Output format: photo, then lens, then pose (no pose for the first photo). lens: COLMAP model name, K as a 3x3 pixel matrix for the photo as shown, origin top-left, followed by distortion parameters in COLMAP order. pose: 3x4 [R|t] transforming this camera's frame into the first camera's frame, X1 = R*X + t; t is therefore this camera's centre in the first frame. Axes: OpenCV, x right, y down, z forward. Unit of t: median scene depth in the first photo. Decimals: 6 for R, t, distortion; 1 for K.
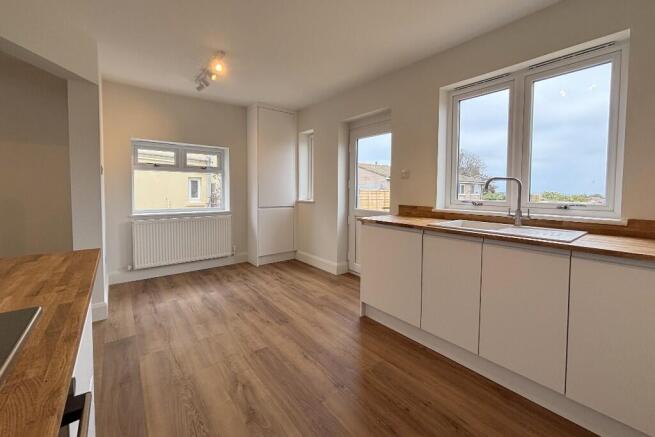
lens RADIAL K [[267.0, 0, 325.8], [0, 267.0, 200.8], [0, 0, 1]] dist [0.000279, -0.000144]
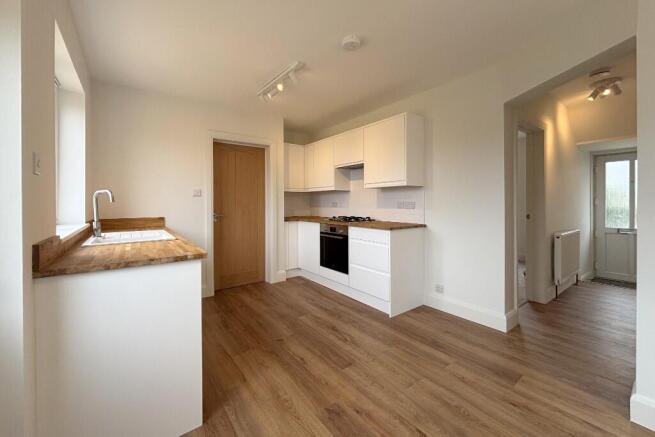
lens RADIAL K [[267.0, 0, 325.8], [0, 267.0, 200.8], [0, 0, 1]] dist [0.000279, -0.000144]
pose [[-0.999724, -0.002603, 0.023367, -0.129785], [-0.001657, 0.999182, 0.040401, -0.063400], [-0.023453, 0.040351, -0.998910, 1.363932]]
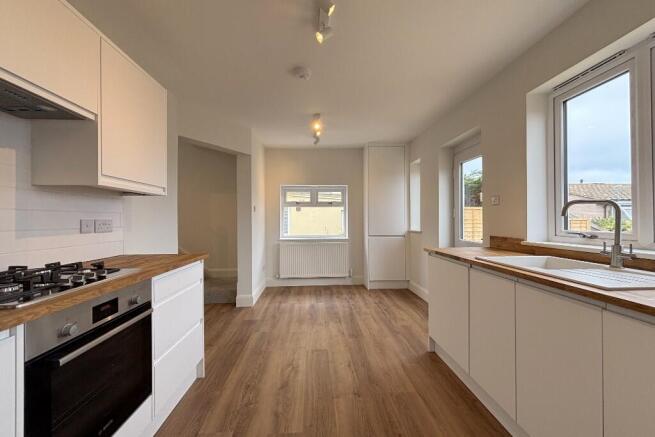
lens RADIAL K [[266.9, 0, 327.5], [0, 266.9, 218.5], [0, 0, 1]] dist [0.001408, -0.000040]
pose [[0.815495, -0.014912, -0.578572, 0.347037], [-0.012340, 0.998993, -0.043141, 0.003605], [0.578633, 0.042321, 0.814490, -0.008165]]
